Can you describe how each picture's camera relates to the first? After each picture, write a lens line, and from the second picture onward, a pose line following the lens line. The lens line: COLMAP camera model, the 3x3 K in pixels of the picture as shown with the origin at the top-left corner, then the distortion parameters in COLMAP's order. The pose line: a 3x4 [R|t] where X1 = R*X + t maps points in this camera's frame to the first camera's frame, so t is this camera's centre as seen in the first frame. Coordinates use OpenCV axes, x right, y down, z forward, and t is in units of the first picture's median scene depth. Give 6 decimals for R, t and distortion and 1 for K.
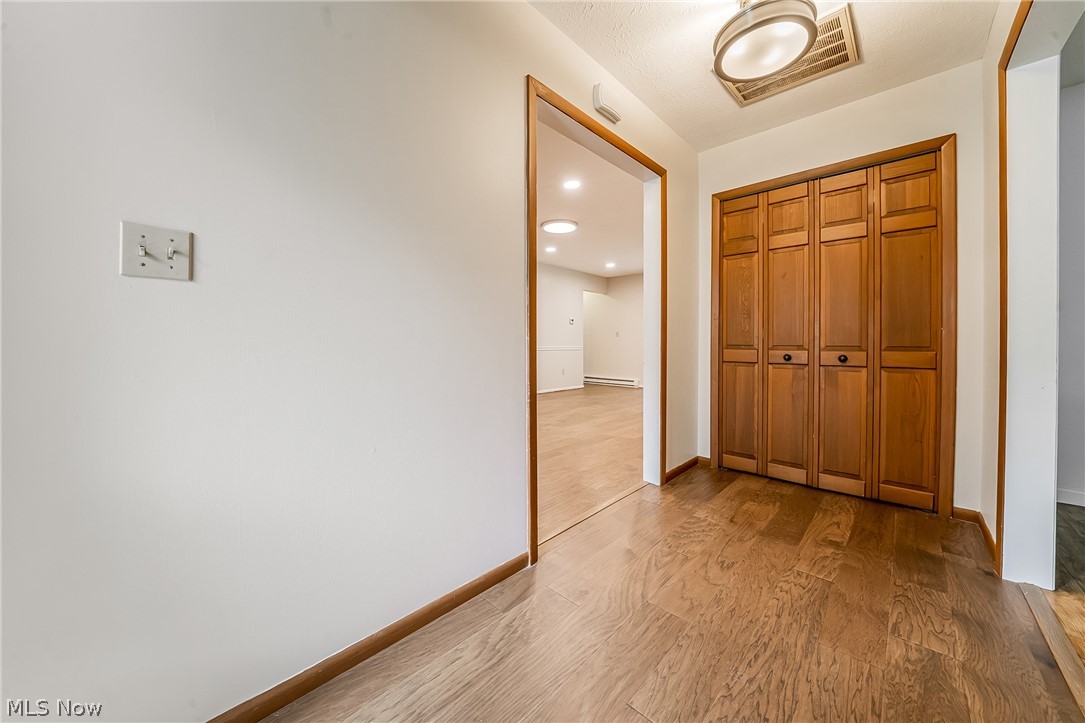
lens RADIAL K [[379.9, 0, 538.8], [0, 379.9, 342.4], [0, 0, 1]] dist [-0.017511, 0.000785]
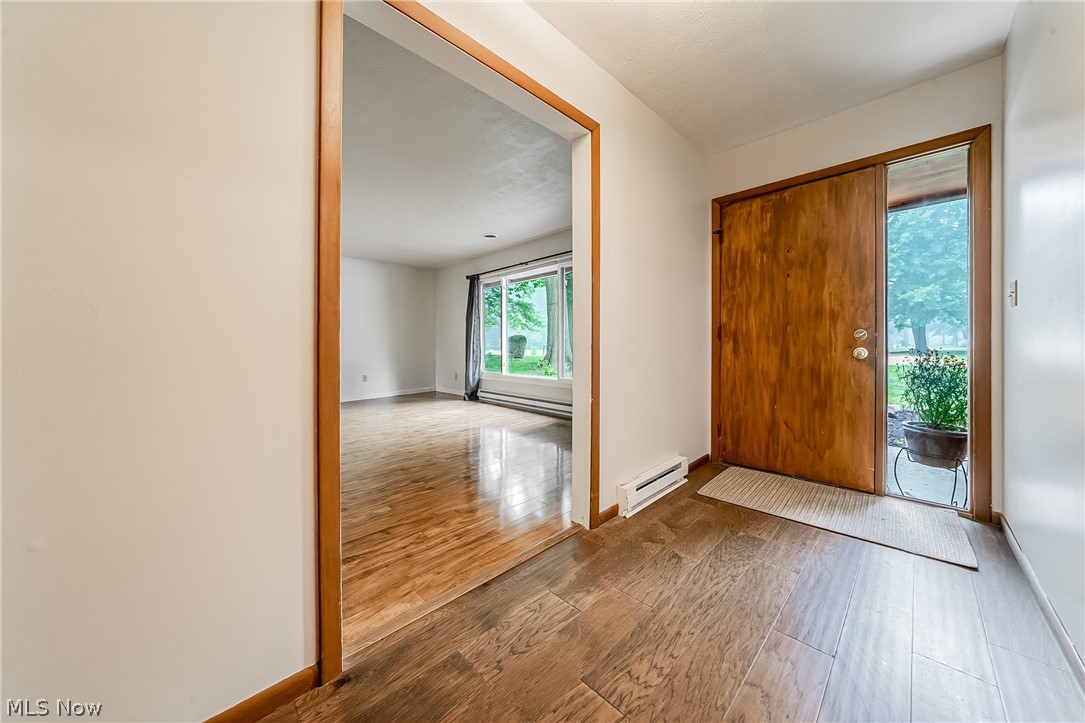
lens RADIAL K [[379.9, 0, 538.9], [0, 379.9, 350.8], [0, 0, 1]] dist [-0.017511, 0.000785]
pose [[-0.999784, 0.013581, 0.015761, 0.854424], [0.013894, 0.999706, 0.019867, 0.006095], [-0.015487, 0.020082, -0.999678, 1.704504]]
